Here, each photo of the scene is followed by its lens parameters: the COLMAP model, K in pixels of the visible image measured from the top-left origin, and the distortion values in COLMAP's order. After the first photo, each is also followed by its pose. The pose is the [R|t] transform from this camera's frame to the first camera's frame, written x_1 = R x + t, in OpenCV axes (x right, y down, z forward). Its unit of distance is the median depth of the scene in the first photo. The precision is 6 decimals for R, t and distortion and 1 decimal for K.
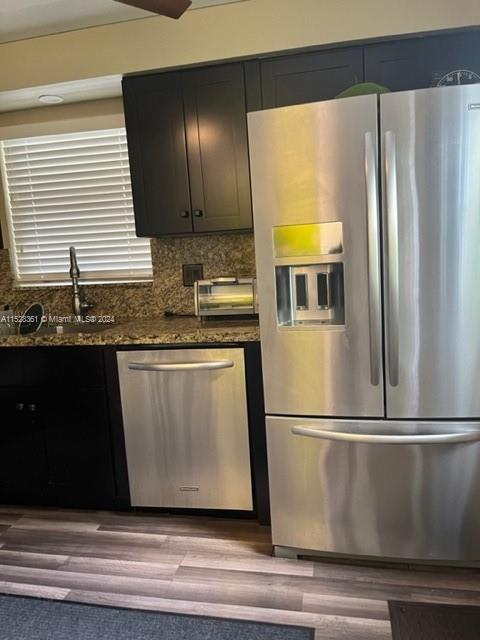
lens RADIAL K [[484.0, 0, 240.8], [0, 484.0, 320.2], [0, 0, 1]] dist [0.008870, -0.014576]
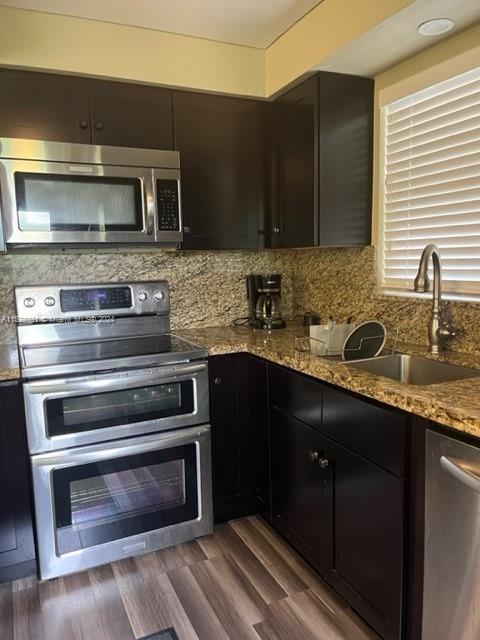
lens RADIAL K [[484.0, 0, 237.9], [0, 484.0, 323.9], [0, 0, 1]] dist [0.008870, -0.014576]
pose [[0.591329, 0.140402, -0.794114, 0.038040], [-0.122956, 0.988911, 0.083285, -0.062011], [0.797002, 0.048392, 0.602035, 0.369417]]
